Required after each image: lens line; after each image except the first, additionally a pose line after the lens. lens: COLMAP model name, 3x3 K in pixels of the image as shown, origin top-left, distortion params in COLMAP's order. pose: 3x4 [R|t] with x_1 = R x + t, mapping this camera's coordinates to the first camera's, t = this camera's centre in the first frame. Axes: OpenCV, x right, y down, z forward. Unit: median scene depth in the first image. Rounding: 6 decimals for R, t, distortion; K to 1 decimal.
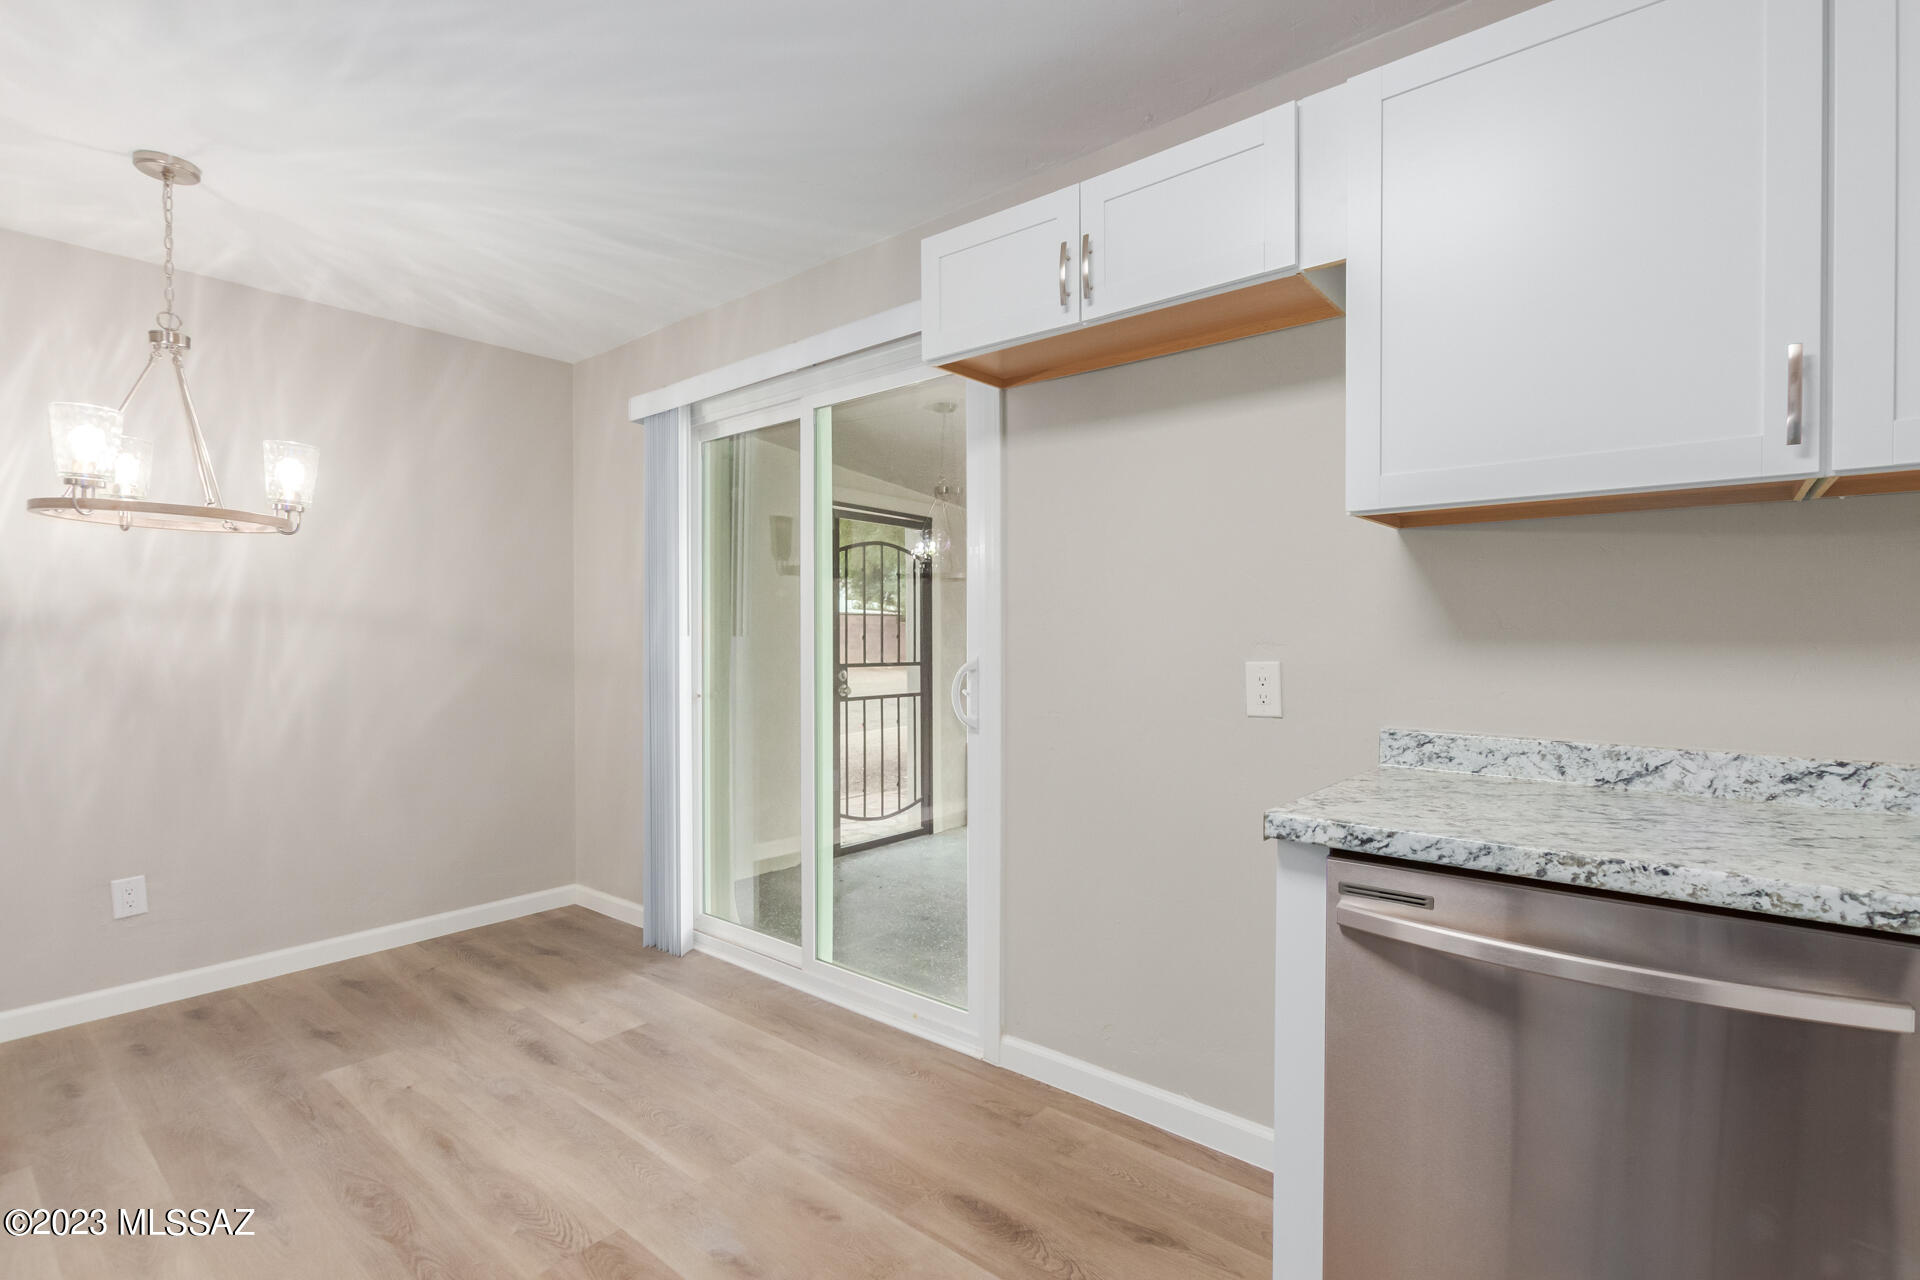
lens RADIAL K [[866.6, 0, 960.0], [0, 866.6, 640.0], [0, 0, 1]] dist [0.010203, -0.005864]
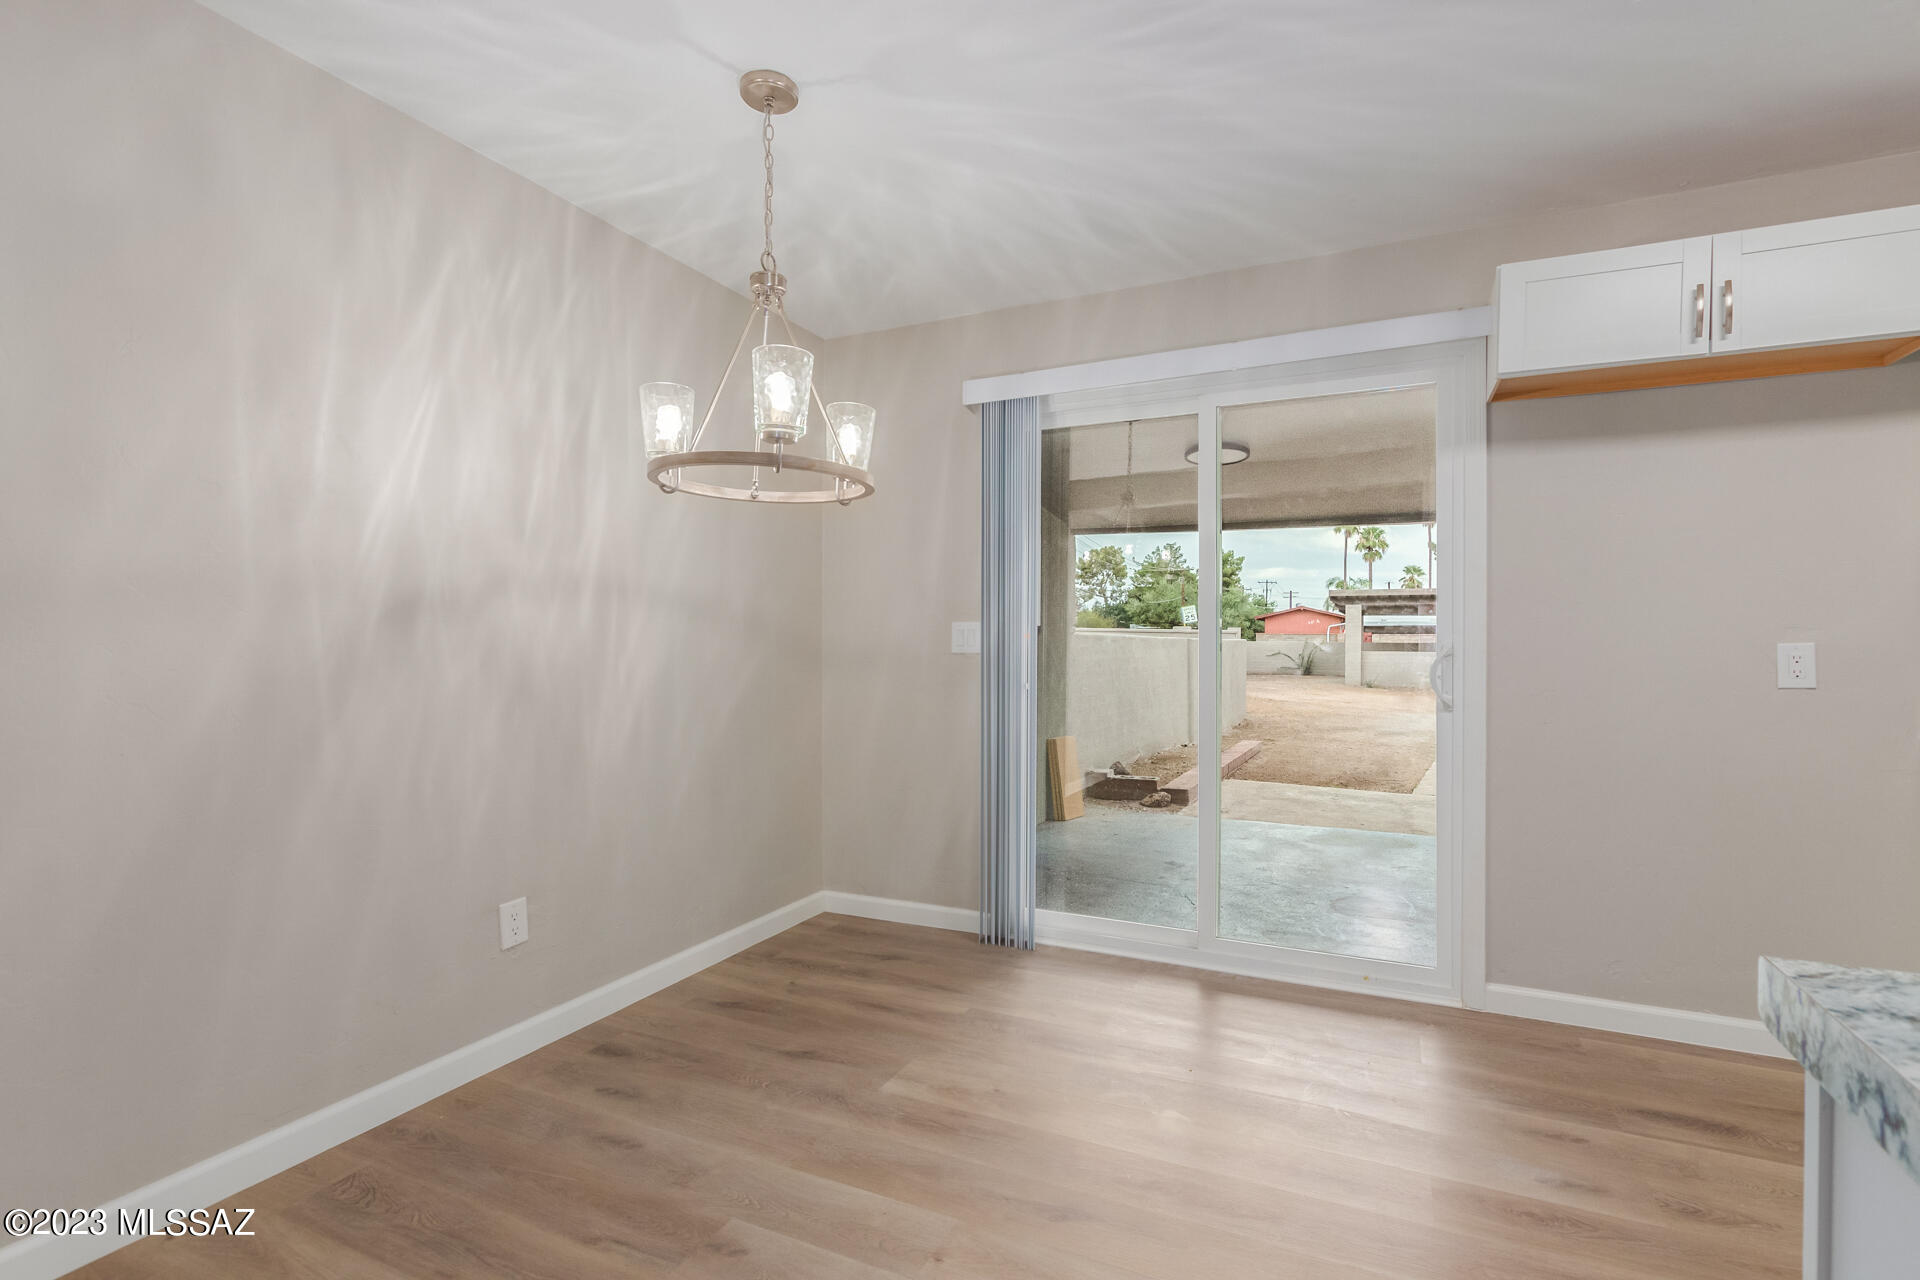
lens RADIAL K [[866.6, 0, 960.0], [0, 866.6, 640.0], [0, 0, 1]] dist [0.010203, -0.005864]
pose [[0.970835, 0.005493, 0.239687, -0.748504], [-0.003362, 0.999951, -0.009298, 0.024852], [-0.239726, 0.008221, 0.970806, 0.068202]]
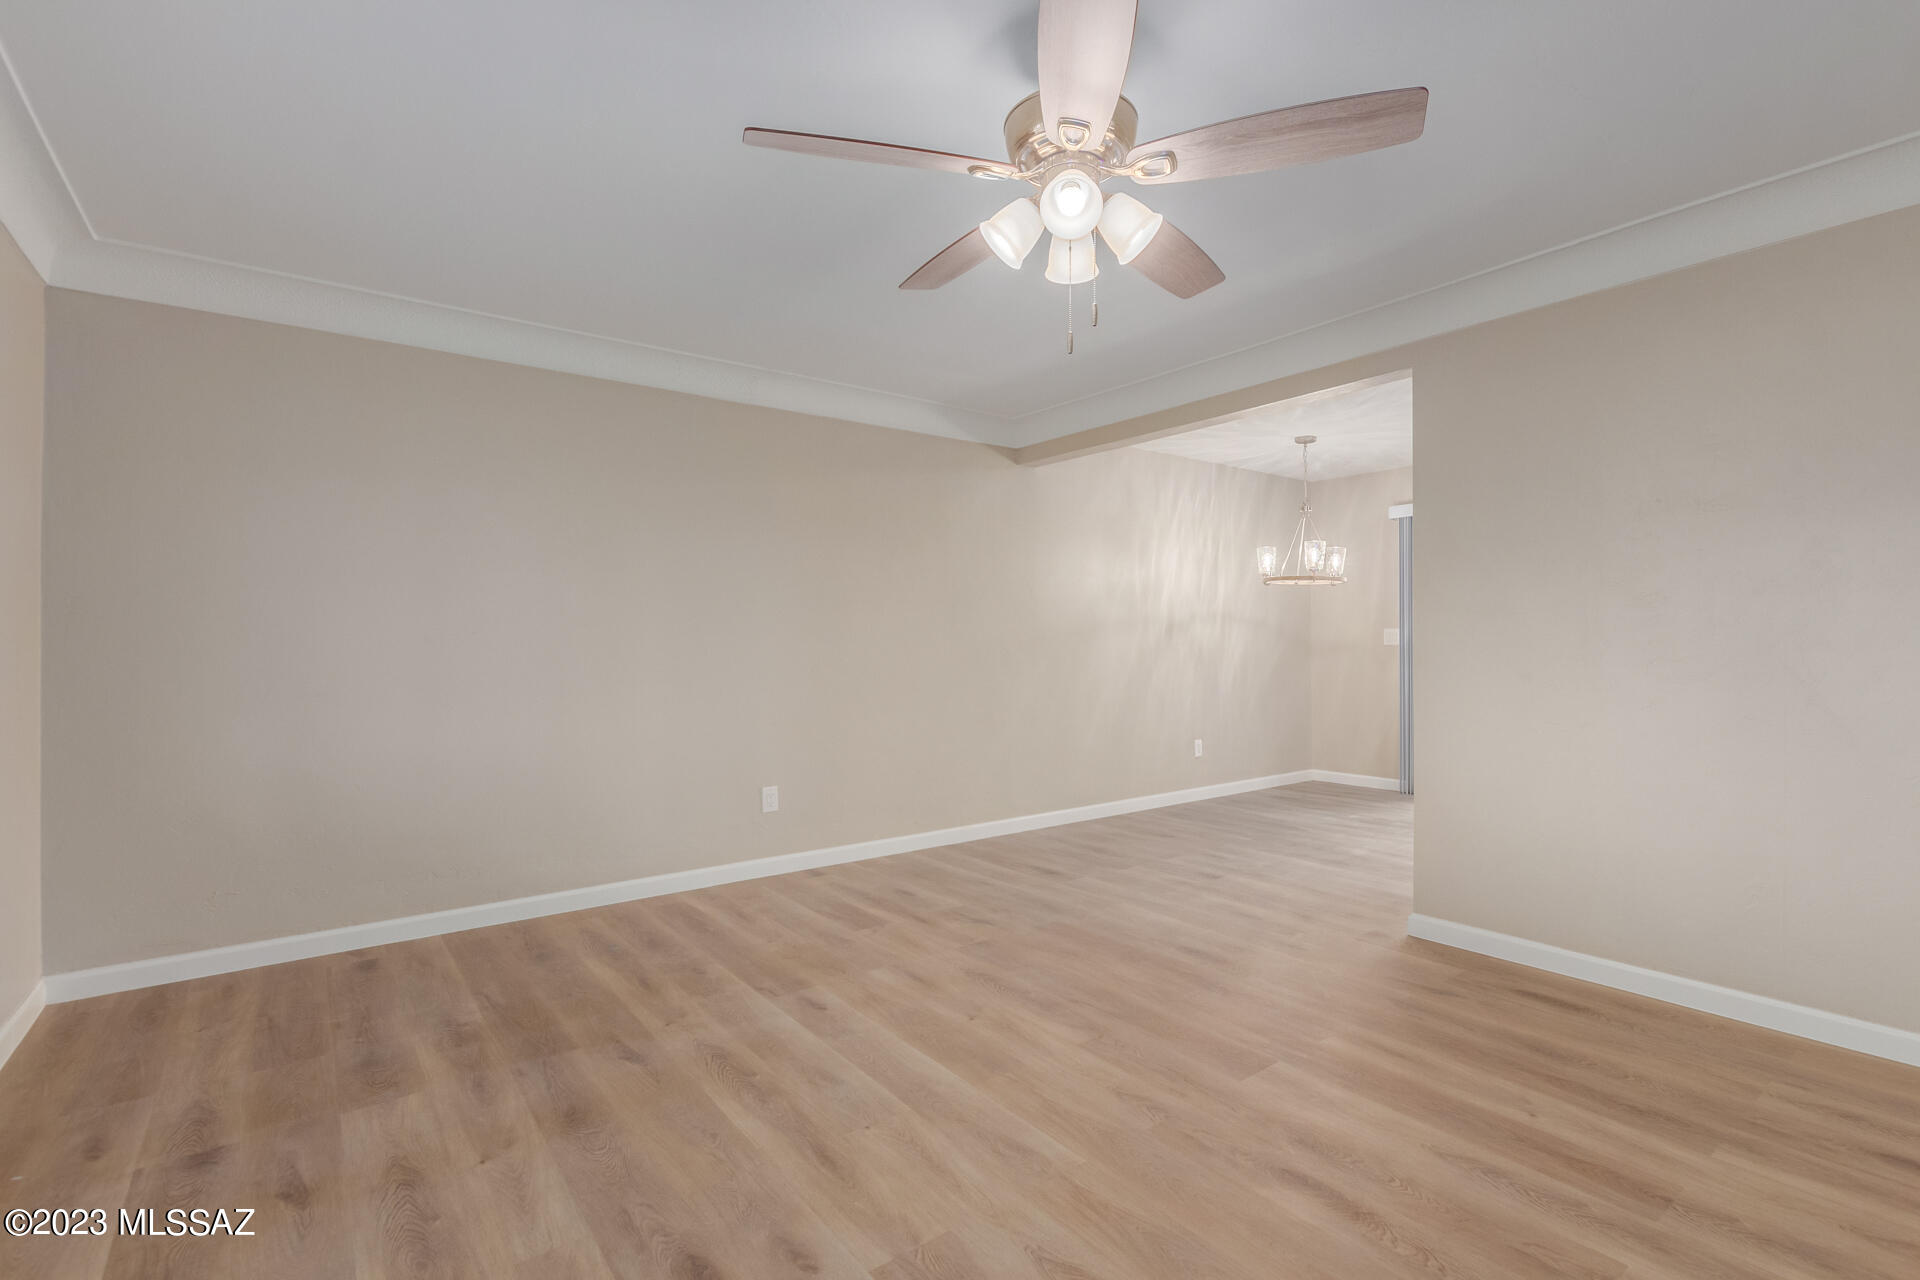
lens RADIAL K [[872.1, 0, 981.7], [0, 872.1, 640.8], [0, 0, 1]] dist [0.002098, -0.000094]
pose [[0.975086, 0.001959, -0.221820, -1.014623], [-0.002983, 0.999986, -0.004279, 0.035246], [0.221808, 0.004834, 0.975078, -1.328148]]
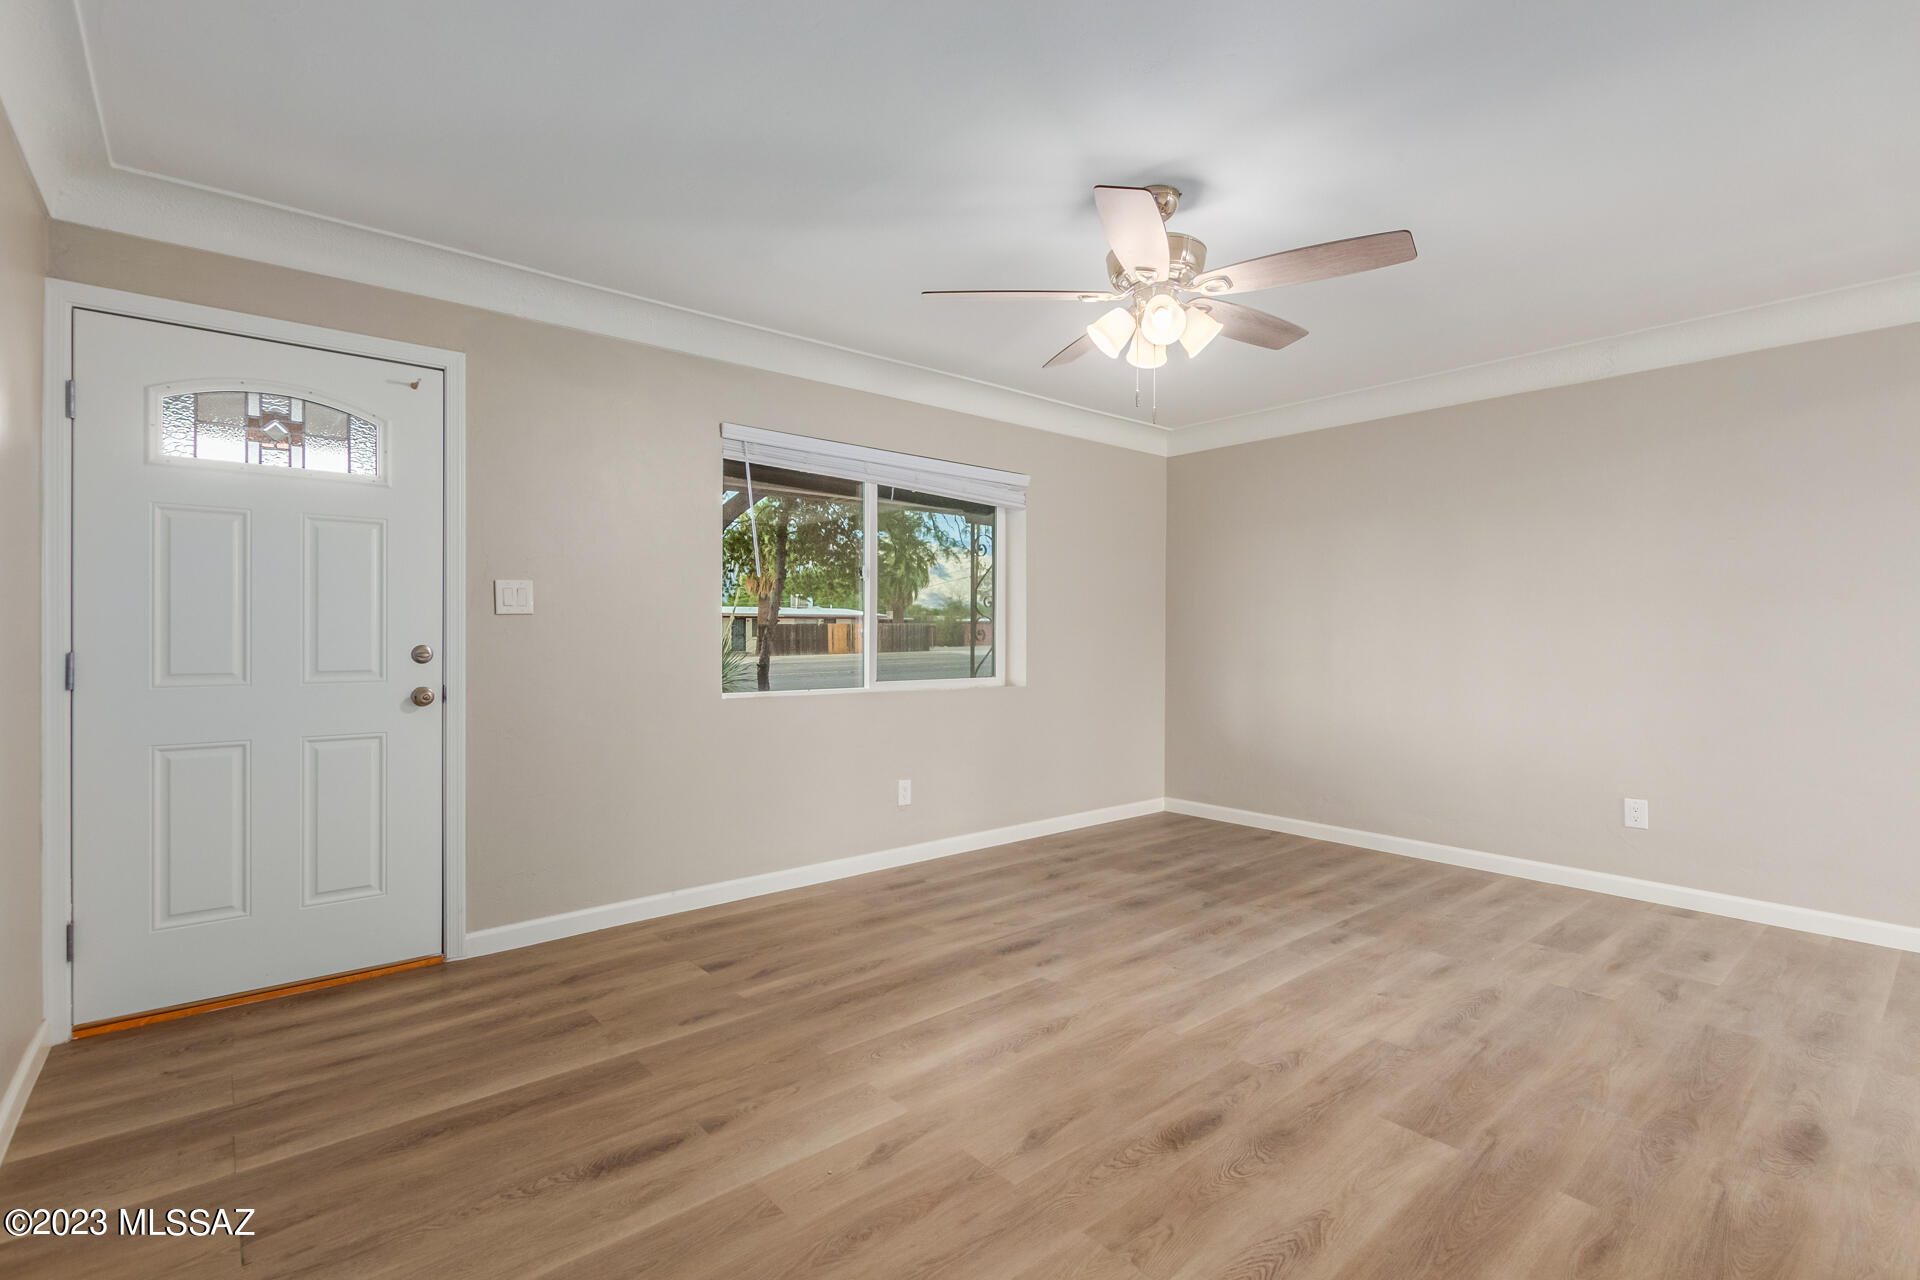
lens RADIAL K [[897.4, 0, 960.0], [0, 897.4, 640.0], [0, 0, 1]] dist [-0.000206, -0.002121]
pose [[-0.176892, 0.012682, -0.984149, -0.178999], [-0.009098, 0.999853, 0.014520, 0.027821], [0.984188, 0.011523, -0.176751, -0.722440]]
